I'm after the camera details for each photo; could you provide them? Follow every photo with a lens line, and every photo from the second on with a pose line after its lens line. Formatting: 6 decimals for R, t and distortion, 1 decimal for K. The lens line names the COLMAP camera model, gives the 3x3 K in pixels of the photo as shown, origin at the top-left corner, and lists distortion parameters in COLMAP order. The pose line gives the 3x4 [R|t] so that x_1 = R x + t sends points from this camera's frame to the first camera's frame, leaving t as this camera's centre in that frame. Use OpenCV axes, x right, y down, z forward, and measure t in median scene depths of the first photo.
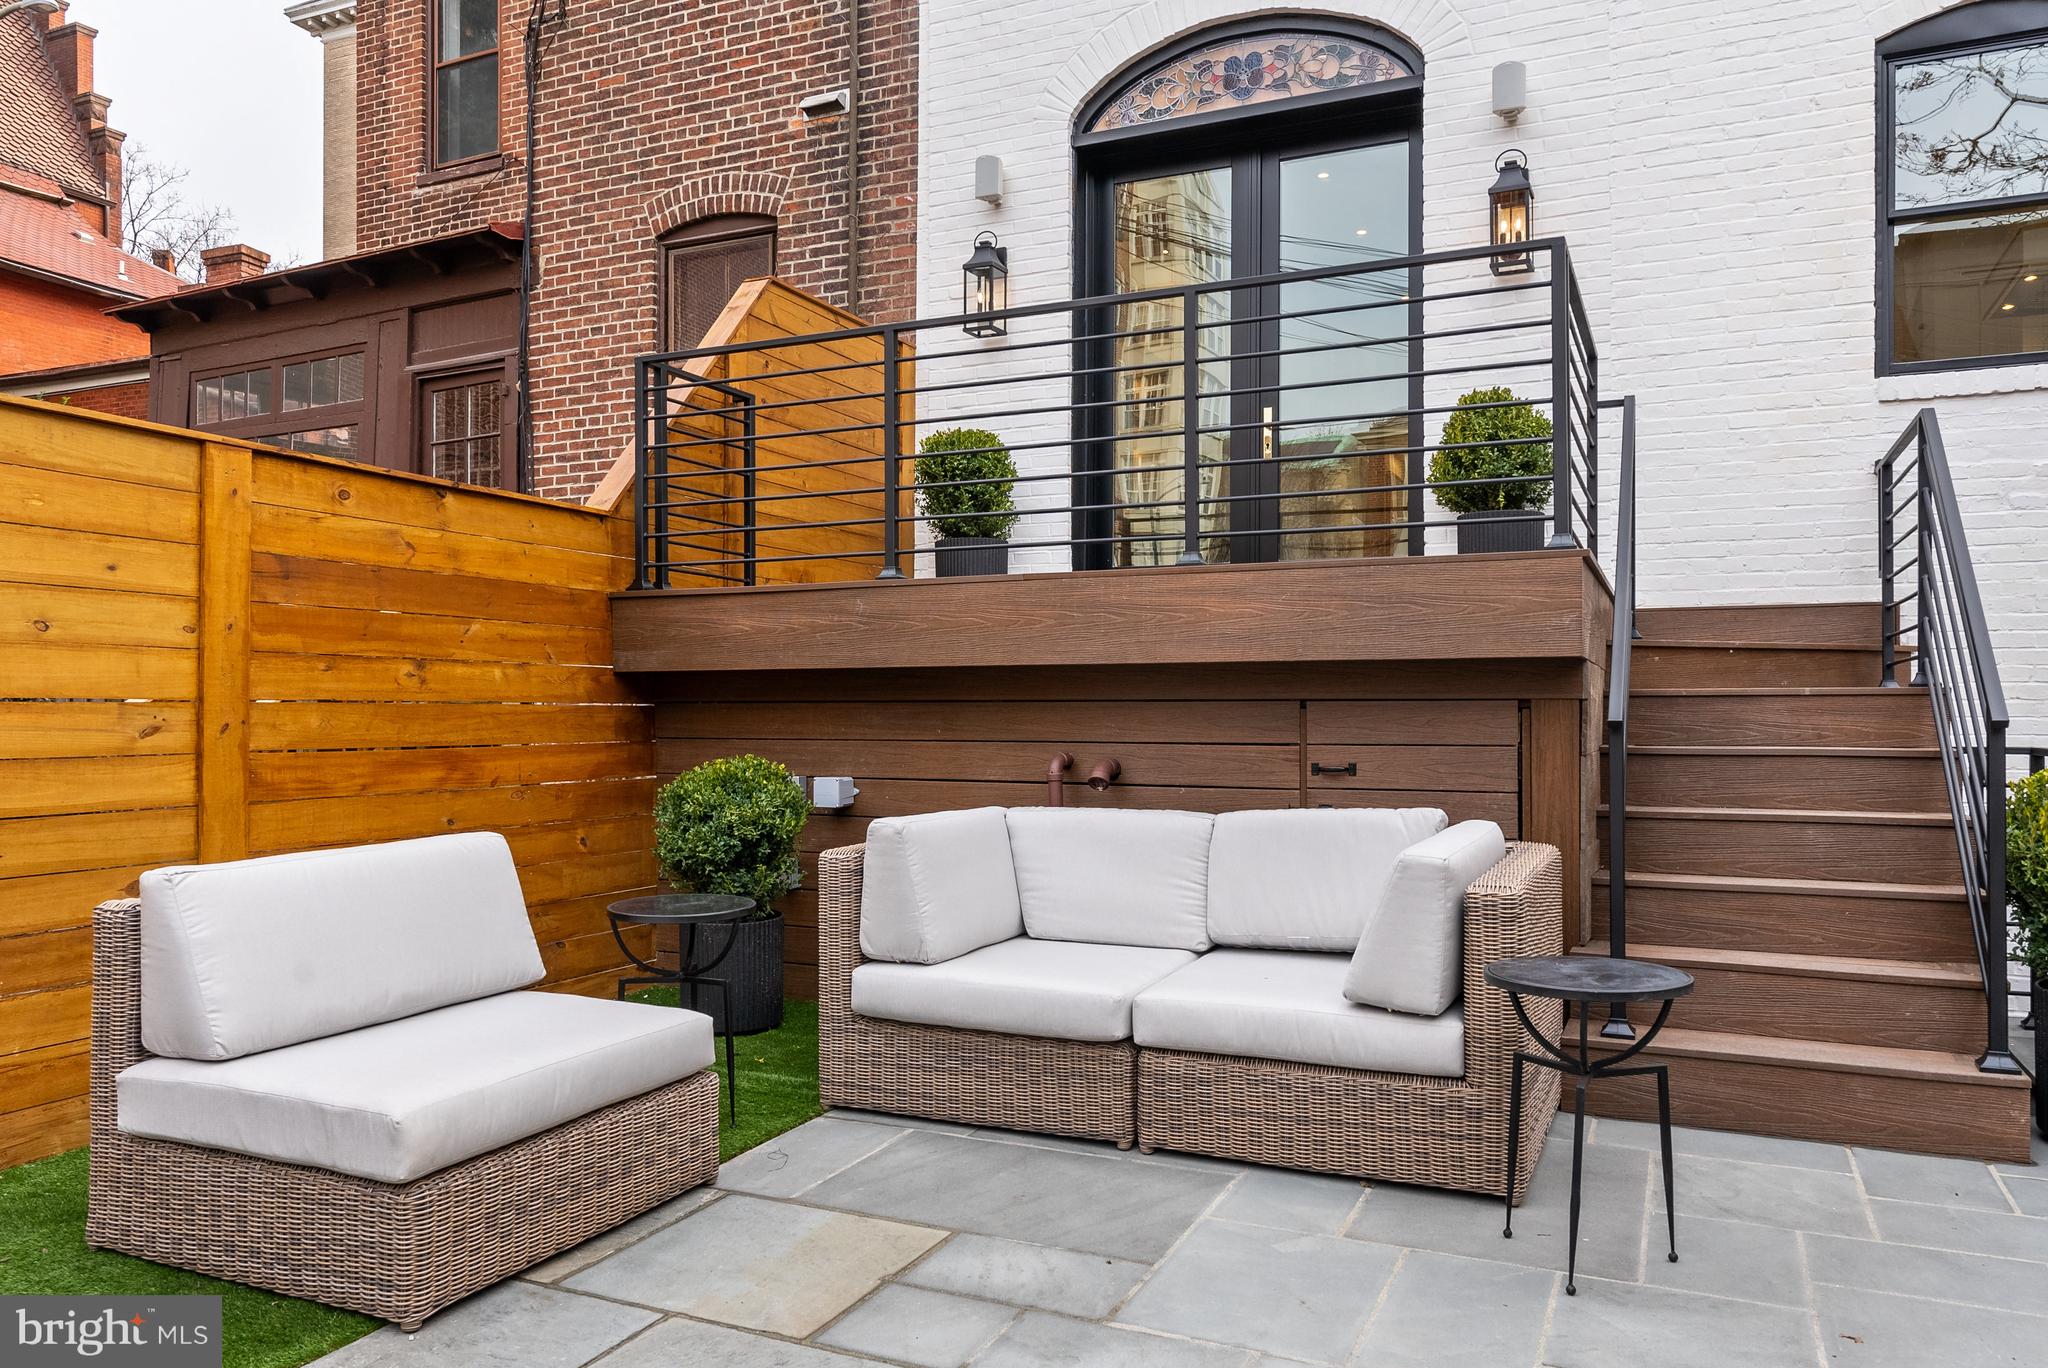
lens RADIAL K [[1435.5, 0, 1026.5], [0, 1435.5, 688.9], [0, 0, 1]] dist [0.004734, 0.001357]
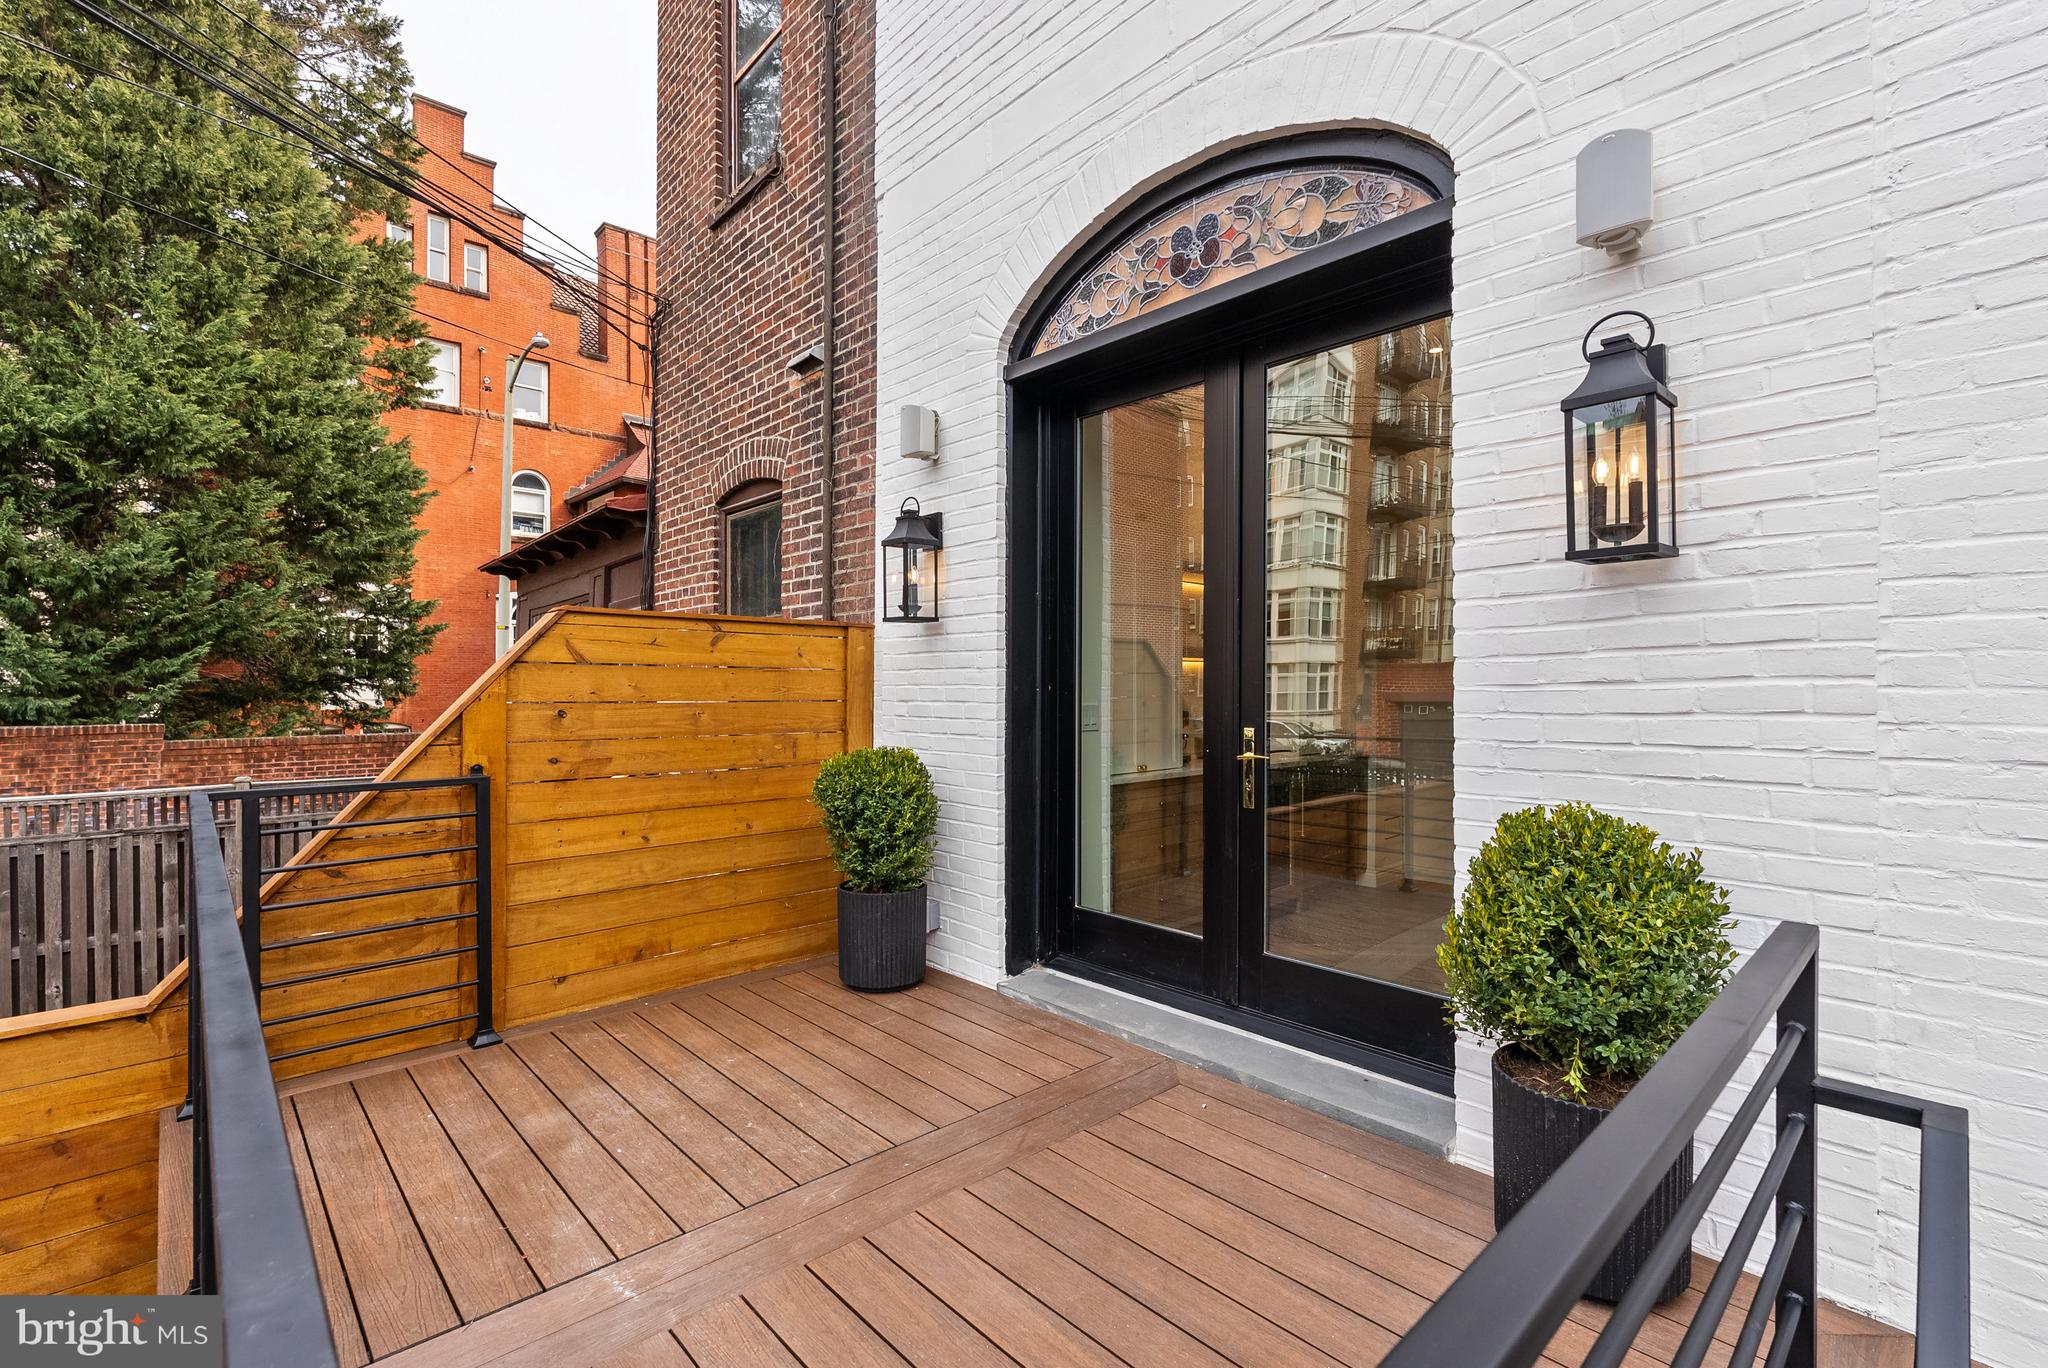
lens RADIAL K [[919.2, 0, 1020.6], [0, 919.2, 682.8], [0, 0, 1]] dist [-0.001412, -0.000601]
pose [[0.928639, -0.006040, -0.370935, 0.227132], [0.005830, 0.999982, -0.001687, -0.215627], [0.370938, -0.000596, 0.928657, 0.547418]]
